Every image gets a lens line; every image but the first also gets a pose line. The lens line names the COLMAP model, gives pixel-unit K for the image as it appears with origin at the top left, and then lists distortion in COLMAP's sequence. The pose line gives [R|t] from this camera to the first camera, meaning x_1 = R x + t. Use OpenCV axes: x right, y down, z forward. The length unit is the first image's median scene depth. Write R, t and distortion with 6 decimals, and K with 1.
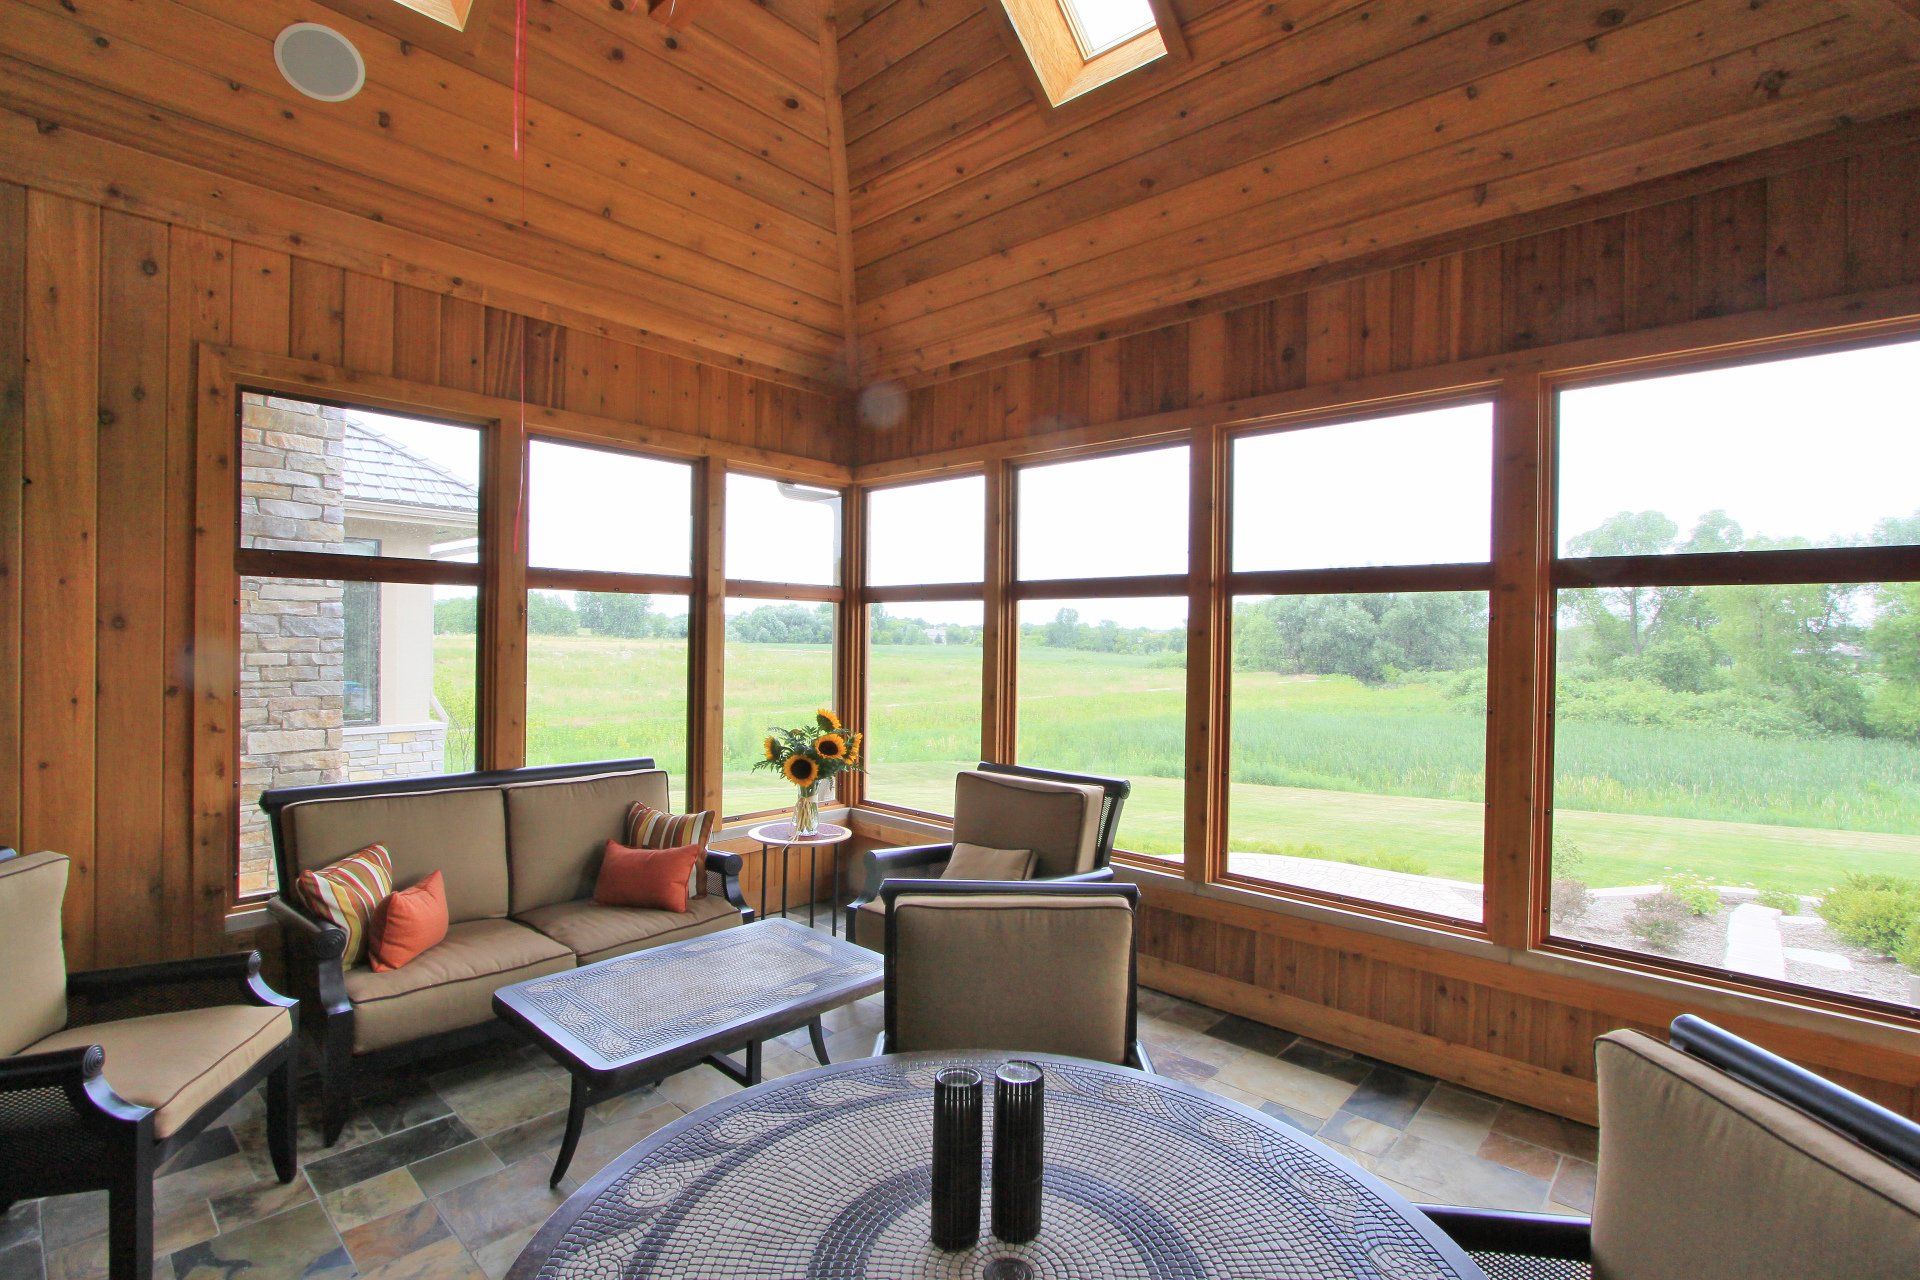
lens RADIAL K [[918.1, 0, 925.5], [0, 918.1, 666.9], [0, 0, 1]] dist [0.000081, 0.000246]
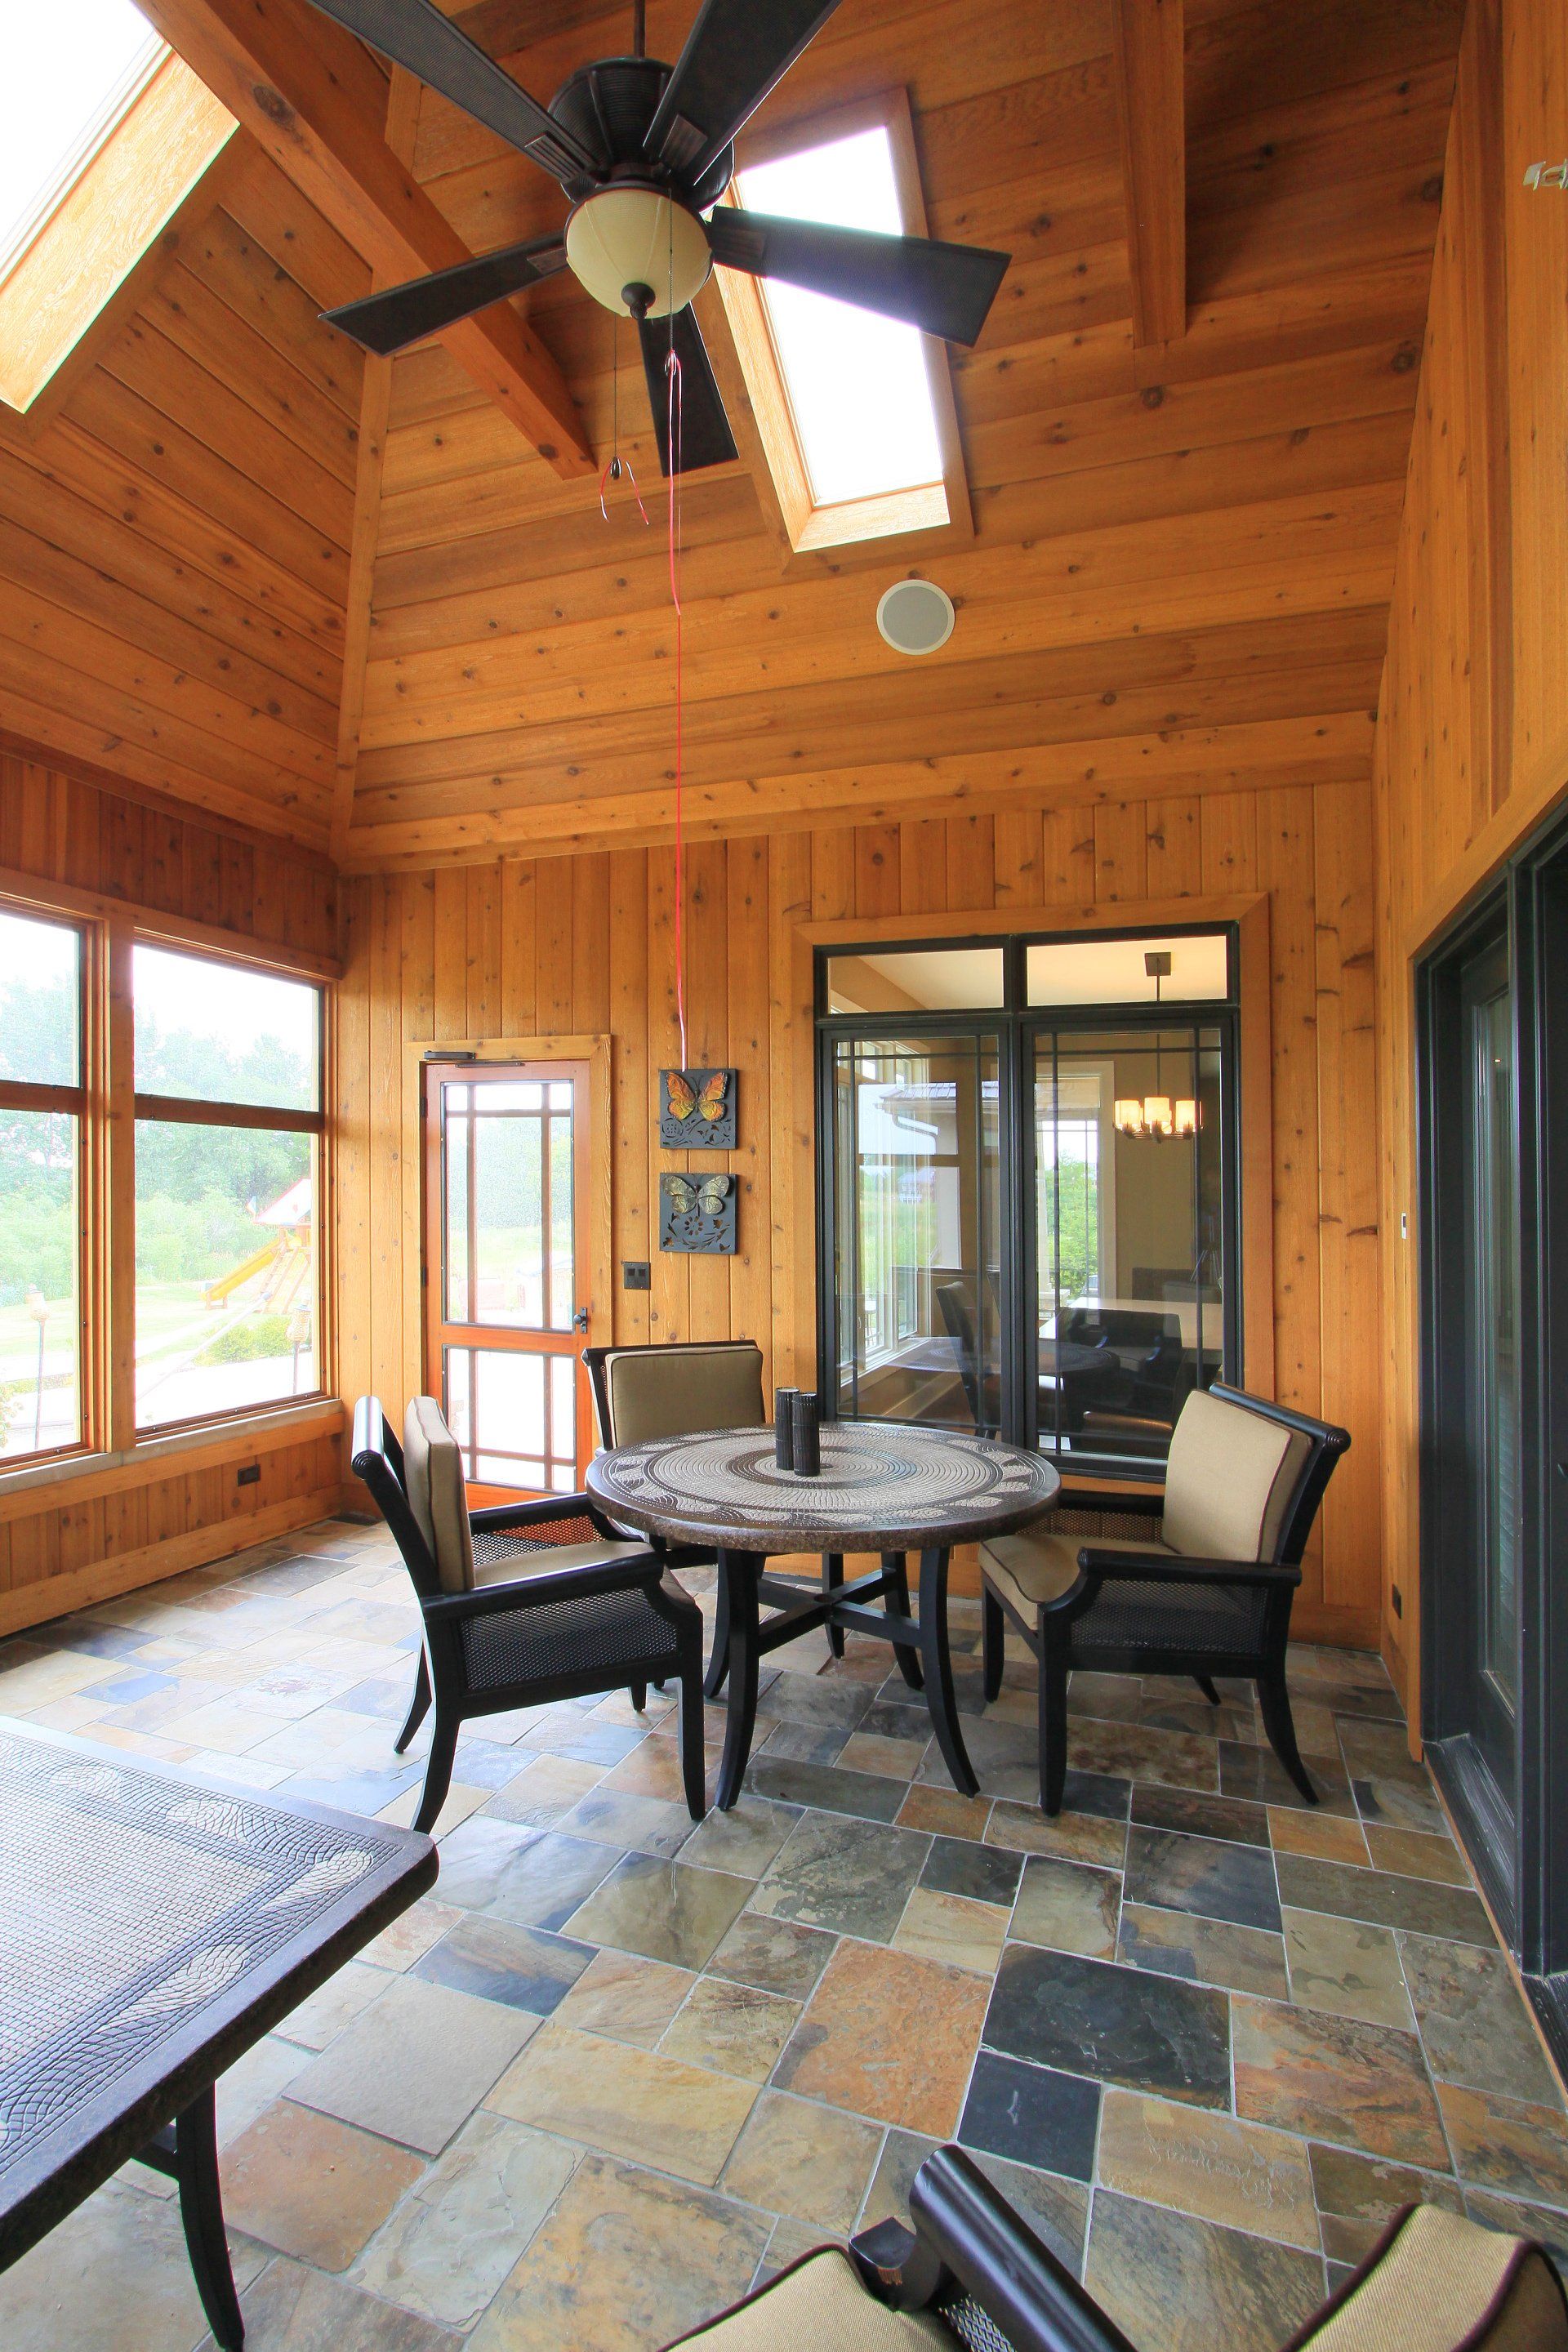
lens RADIAL K [[1124.6, 0, 782.9], [0, 1124.6, 1171.4], [0, 0, 1]] dist [0.000081, 0.000246]
pose [[-0.390913, -0.007643, 0.920396, -0.937092], [0.009709, 0.999876, 0.012427, -0.034511], [-0.920376, 0.013794, -0.390791, 0.847050]]
